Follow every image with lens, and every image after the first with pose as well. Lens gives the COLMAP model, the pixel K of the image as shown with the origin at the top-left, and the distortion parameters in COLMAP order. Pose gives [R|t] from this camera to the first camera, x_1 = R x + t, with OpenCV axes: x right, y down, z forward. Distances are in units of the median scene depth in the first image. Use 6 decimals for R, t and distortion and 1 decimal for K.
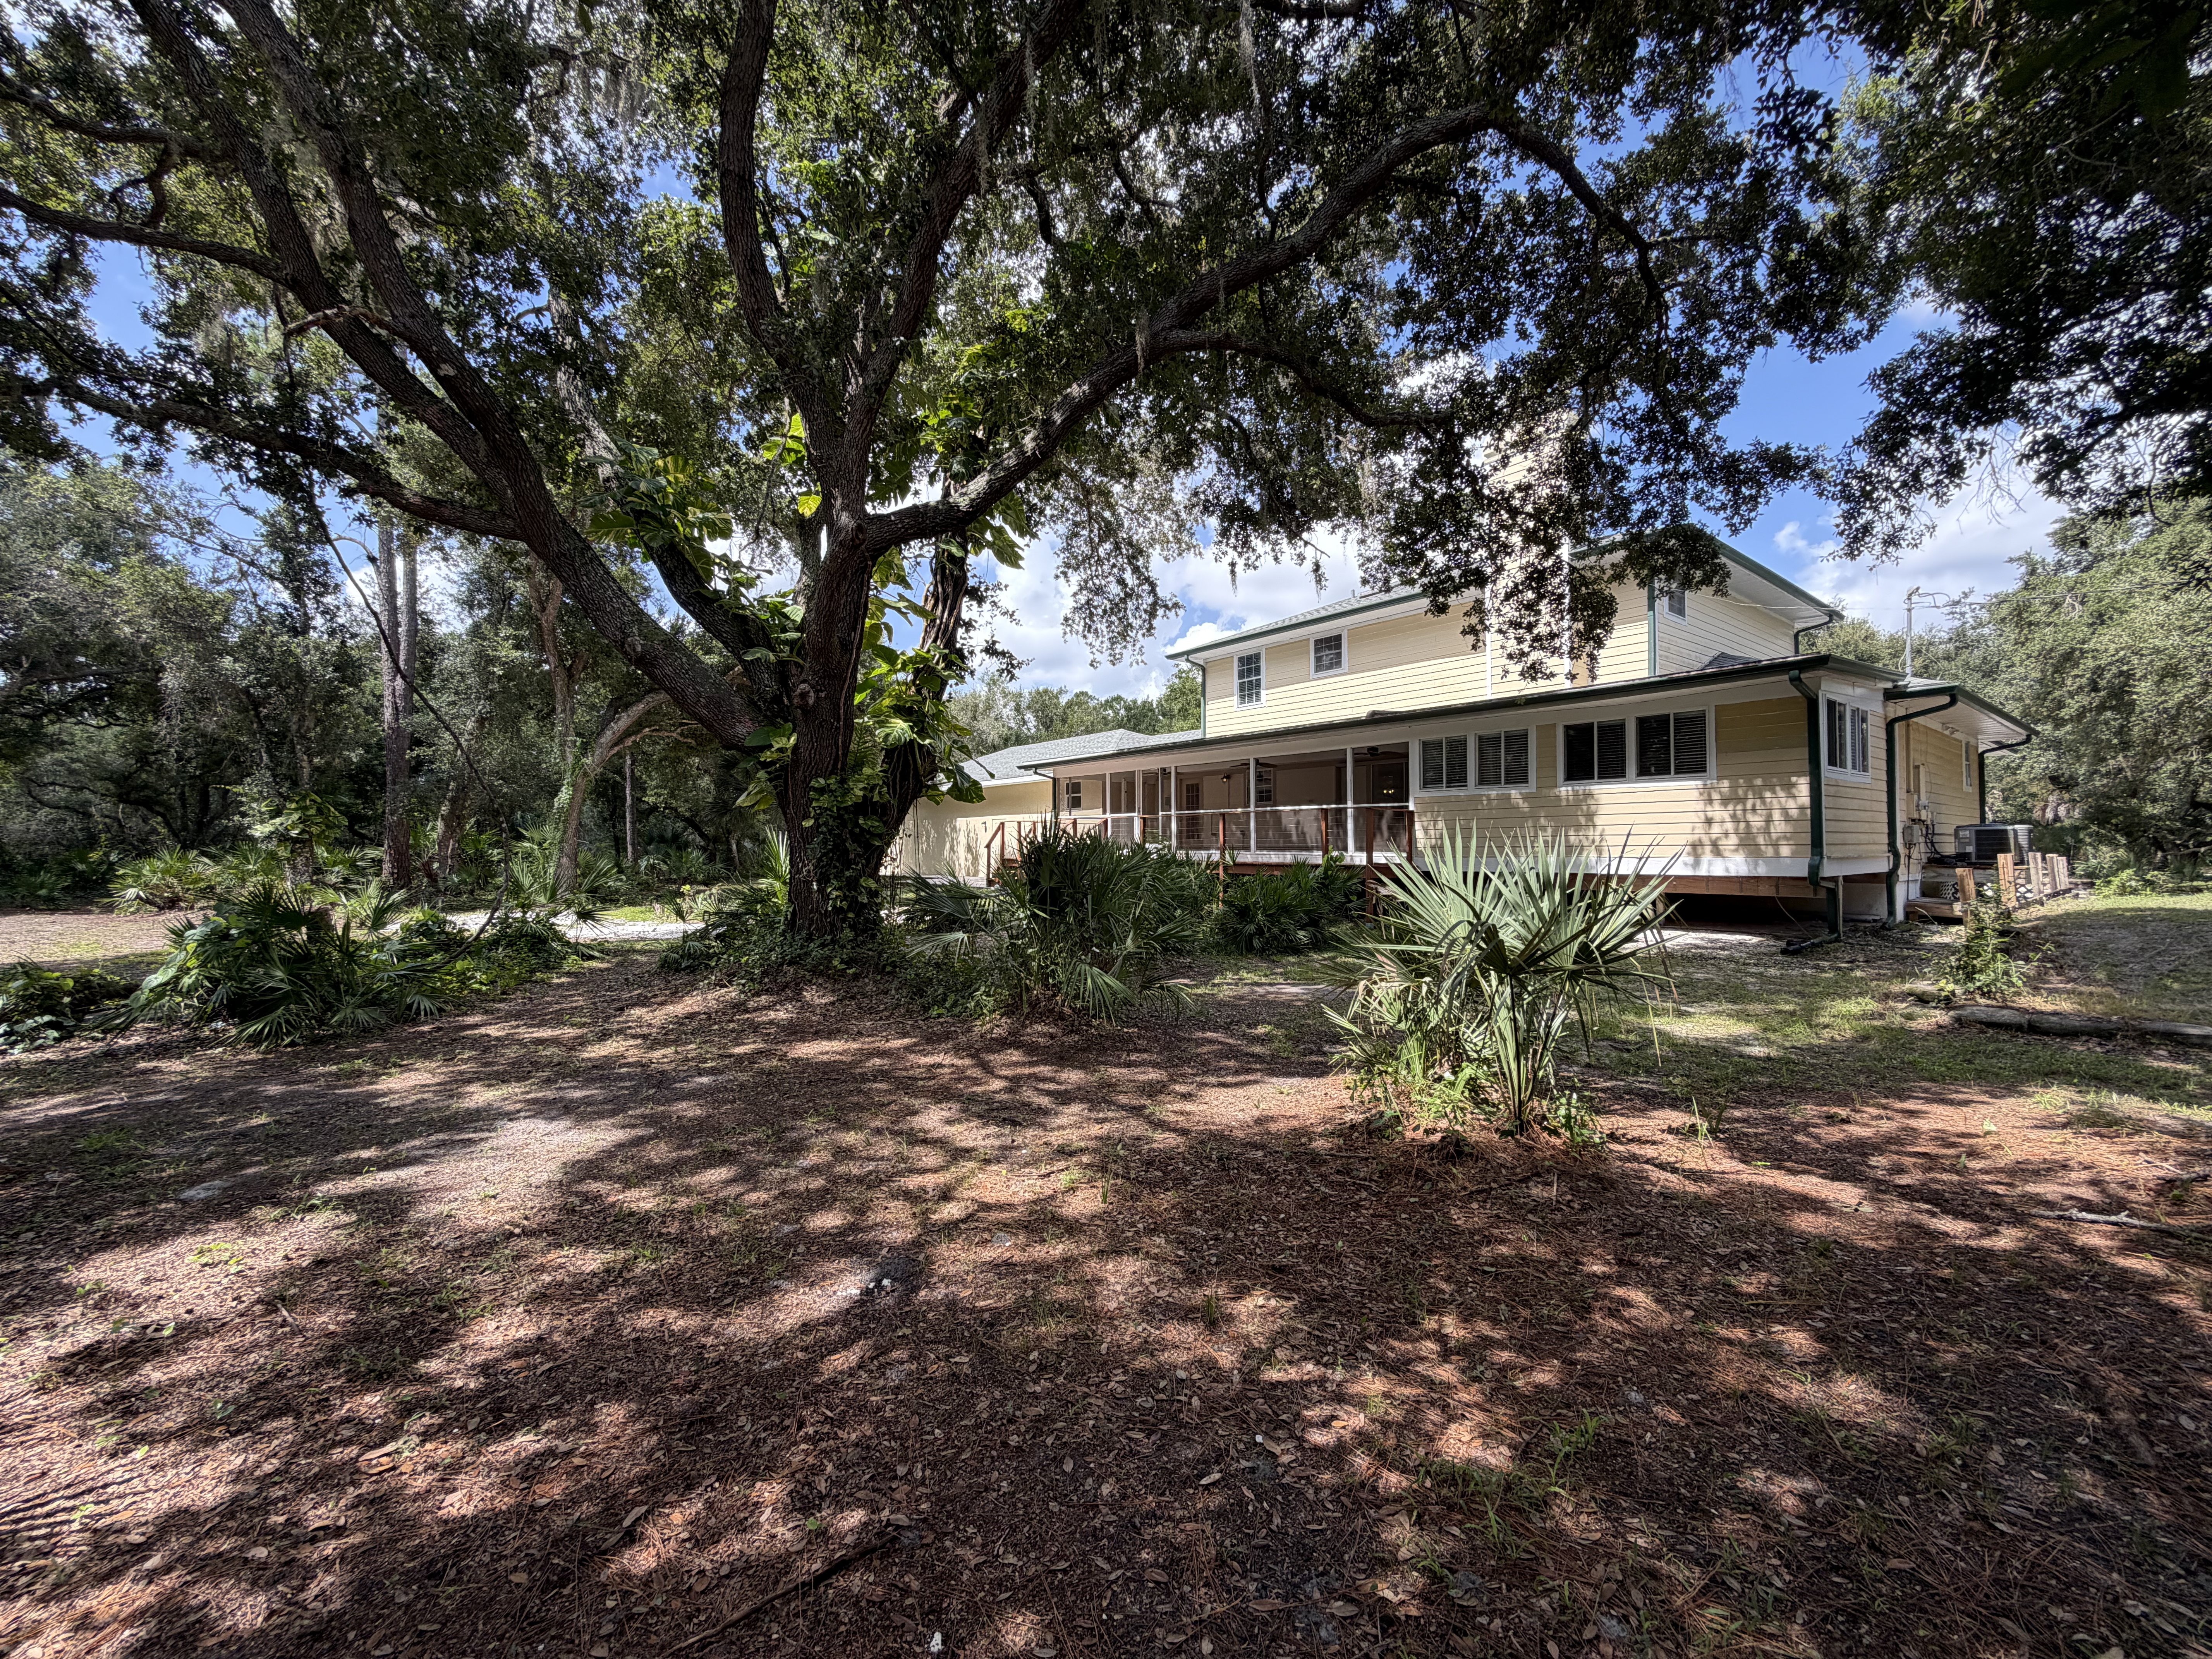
lens RADIAL K [[881.4, 0, 1108.4], [0, 881.4, 833.2], [0, 0, 1]] dist [-0.000383, -0.000246]
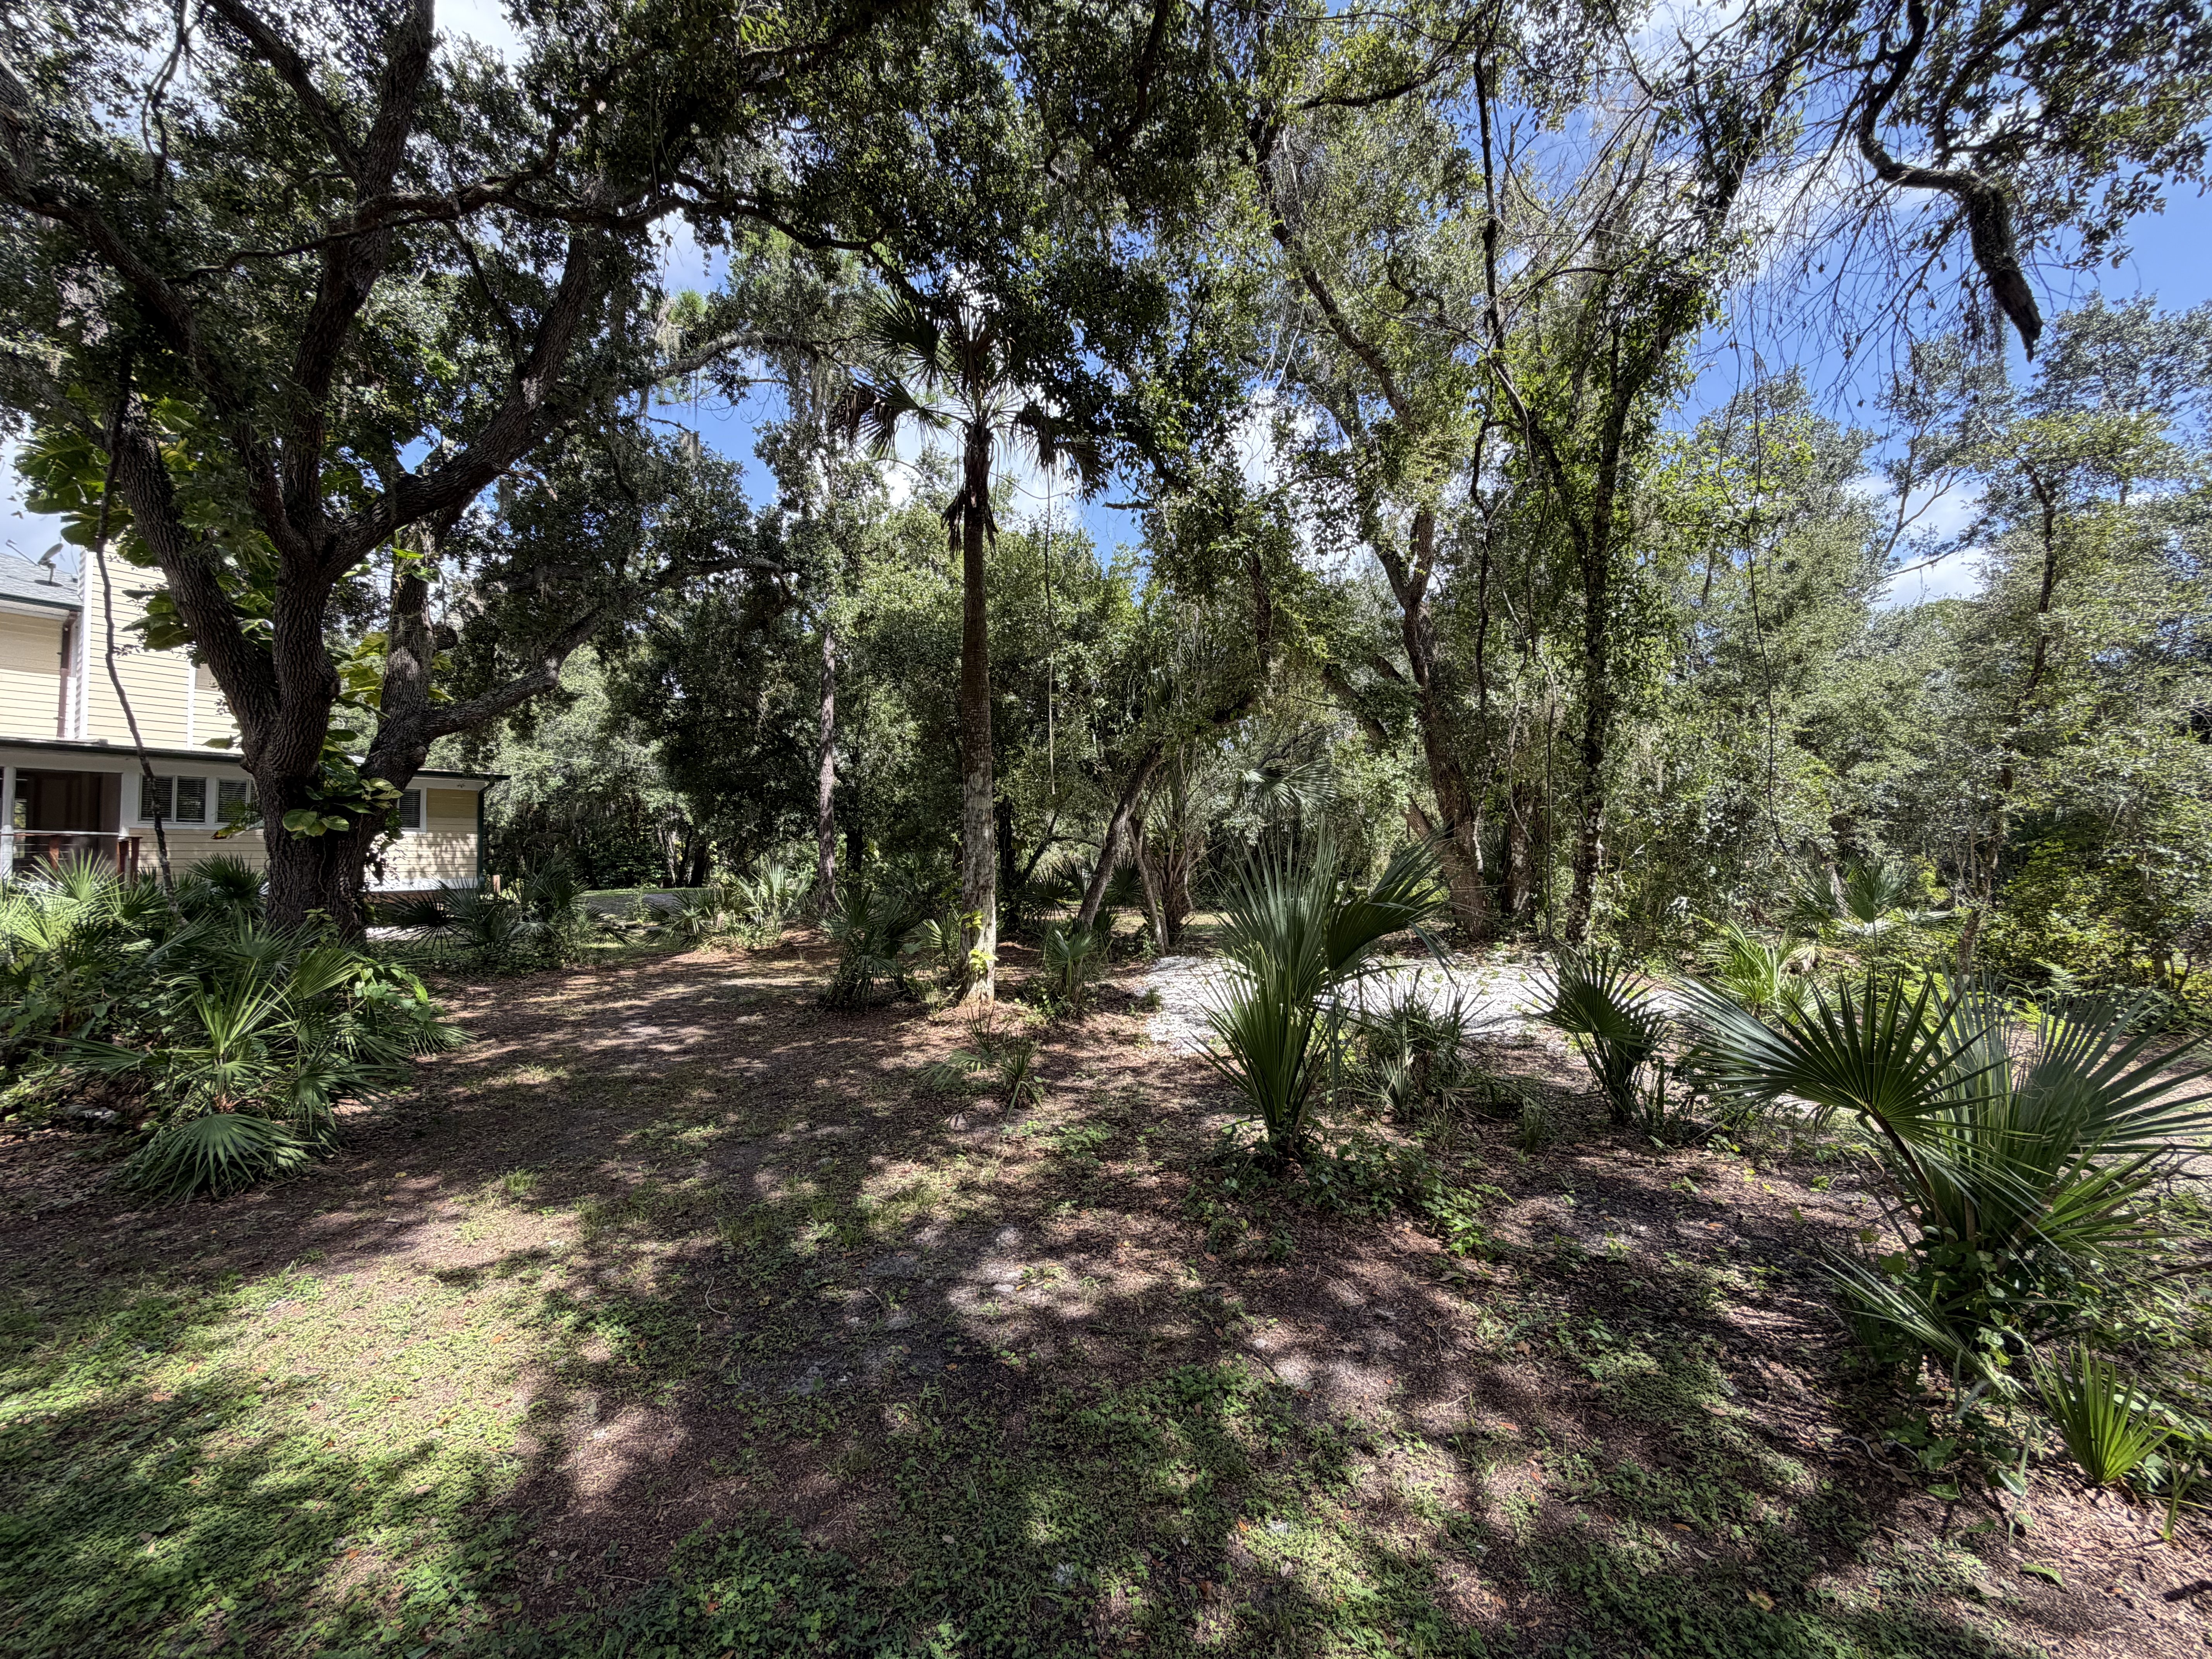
lens RADIAL K [[881.4, 0, 1101.6], [0, 881.4, 832.5], [0, 0, 1]] dist [-0.000383, -0.000246]
pose [[-0.271762, 0.039192, 0.961566, -0.808736], [-0.006090, 0.999080, -0.042442, 0.002341], [-0.962345, -0.017390, -0.271274, 0.145940]]
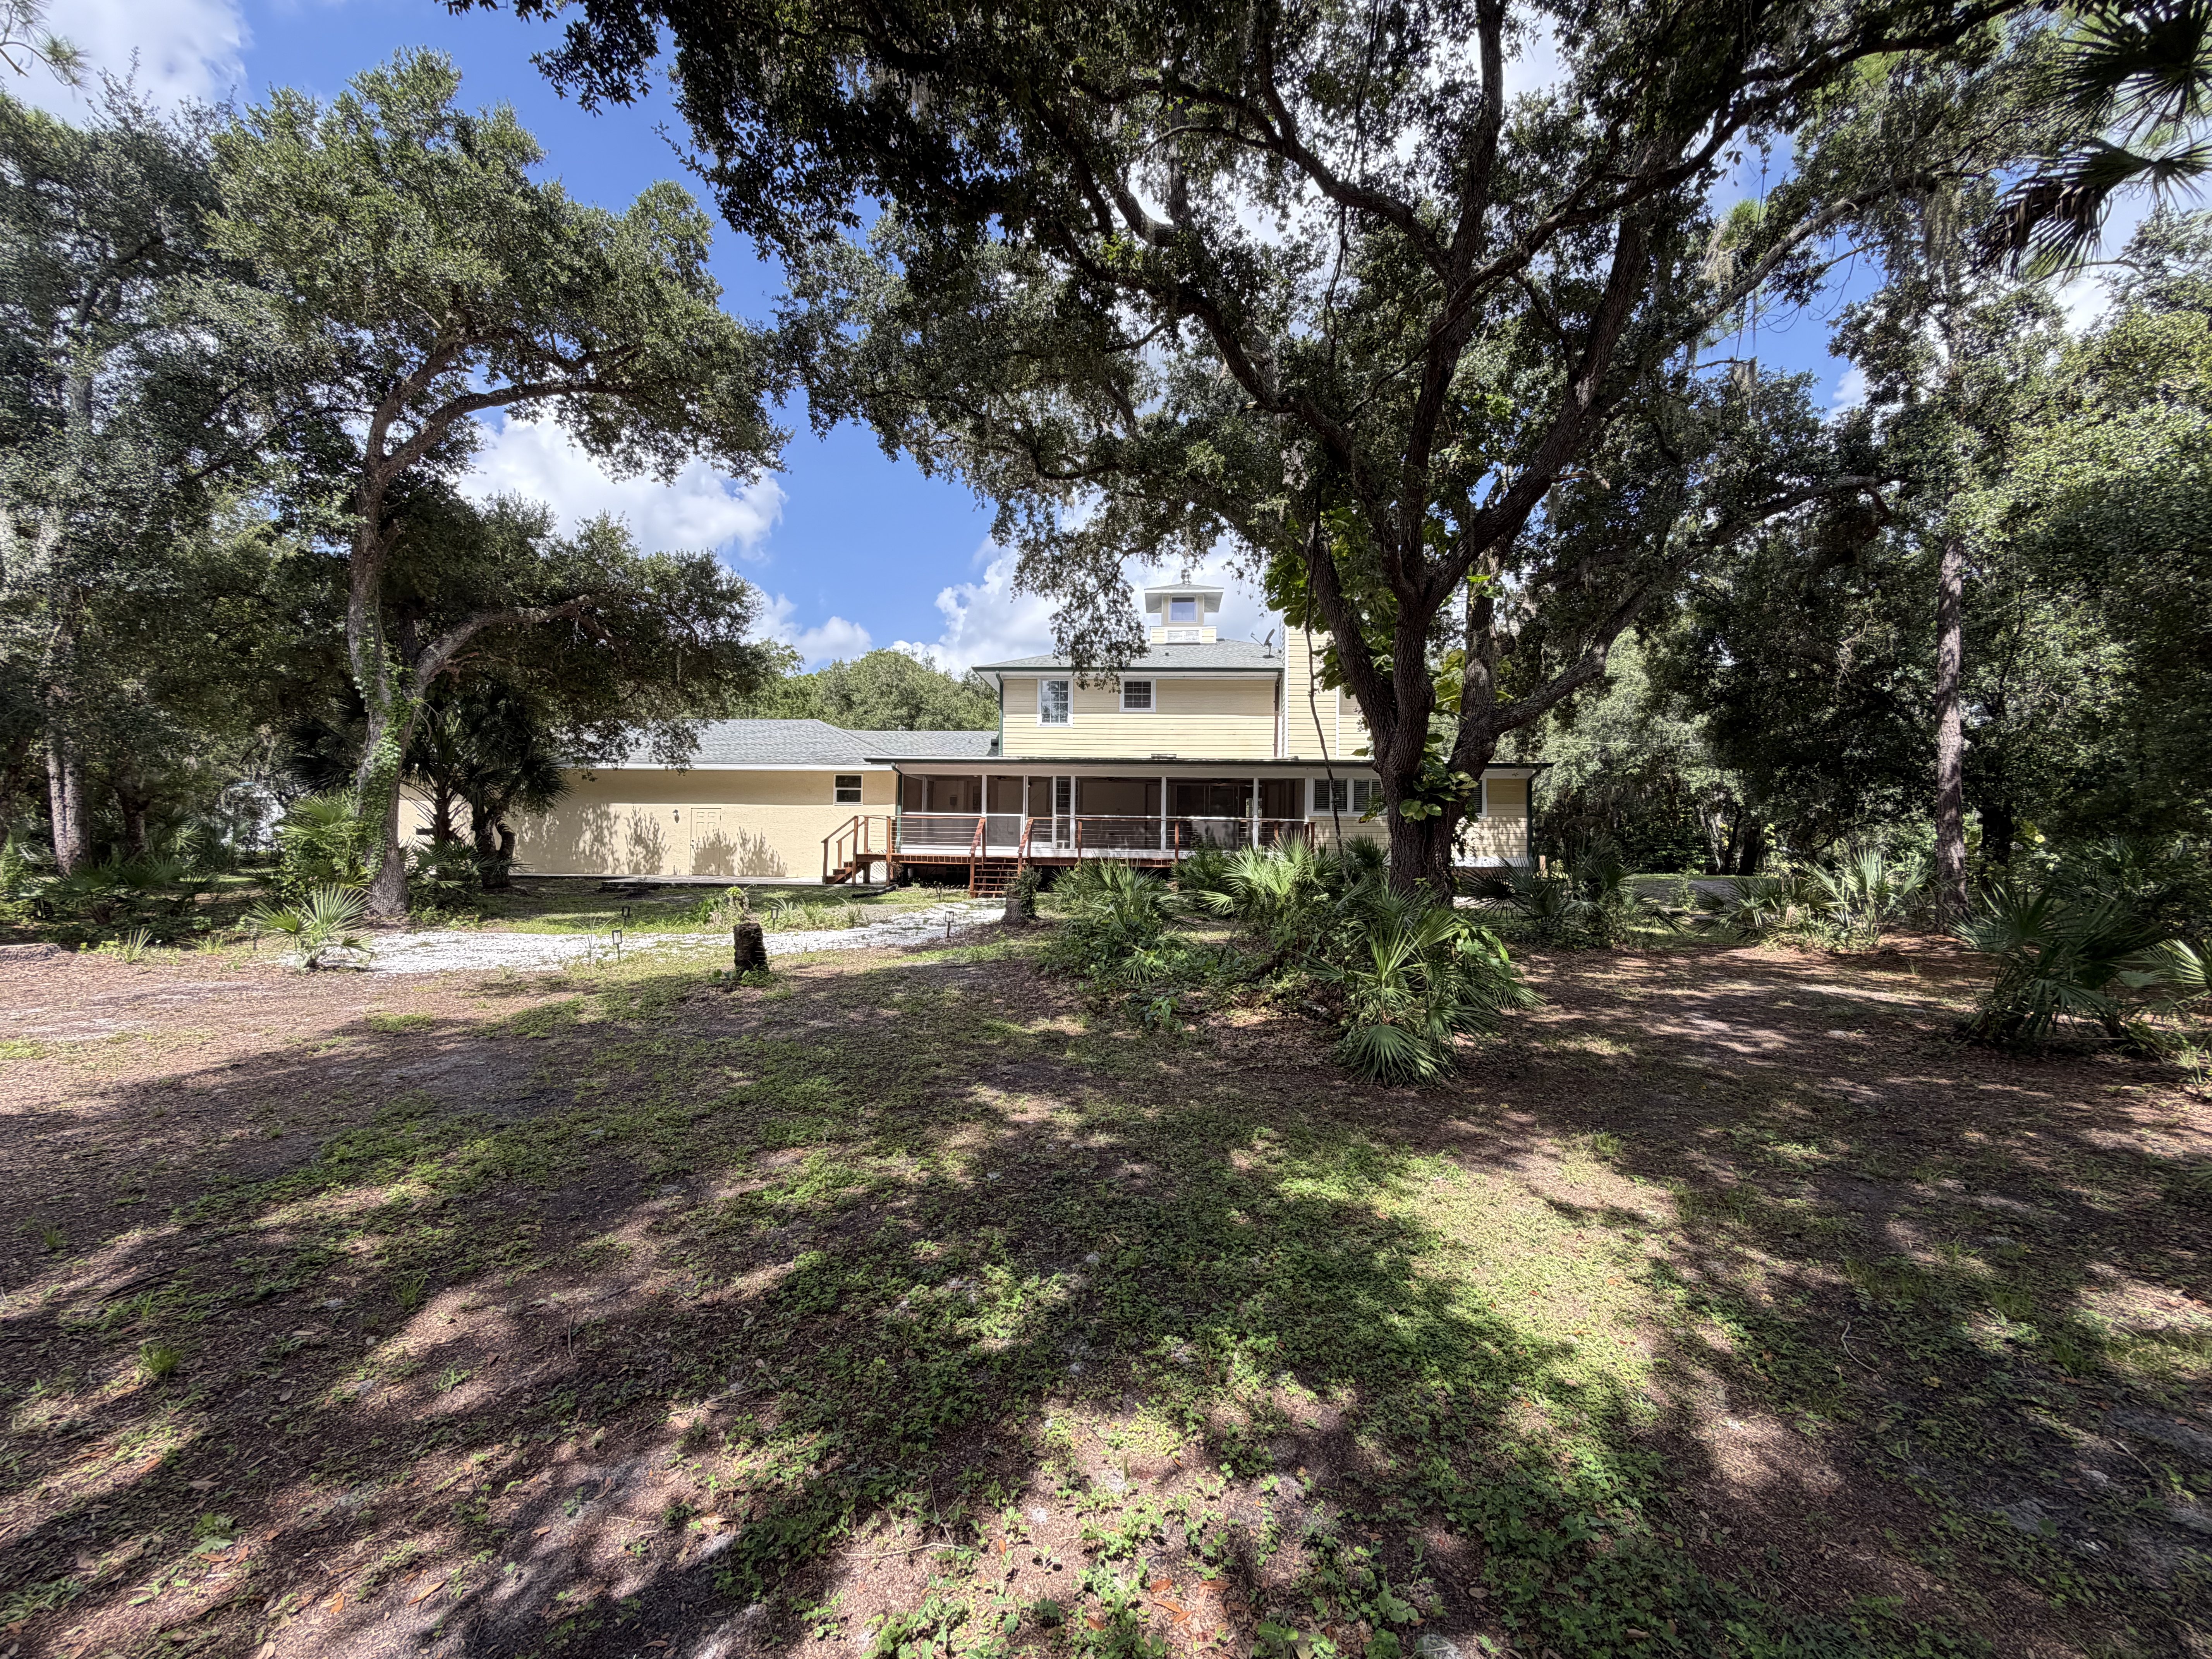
lens RADIAL K [[881.4, 0, 1097.4], [0, 881.4, 831.6], [0, 0, 1]] dist [-0.000383, -0.000246]
pose [[0.709000, 0.022590, 0.704847, -0.814294], [-0.026897, 0.999626, -0.004982, 0.003173], [-0.704696, -0.015426, 0.709342, 0.153078]]
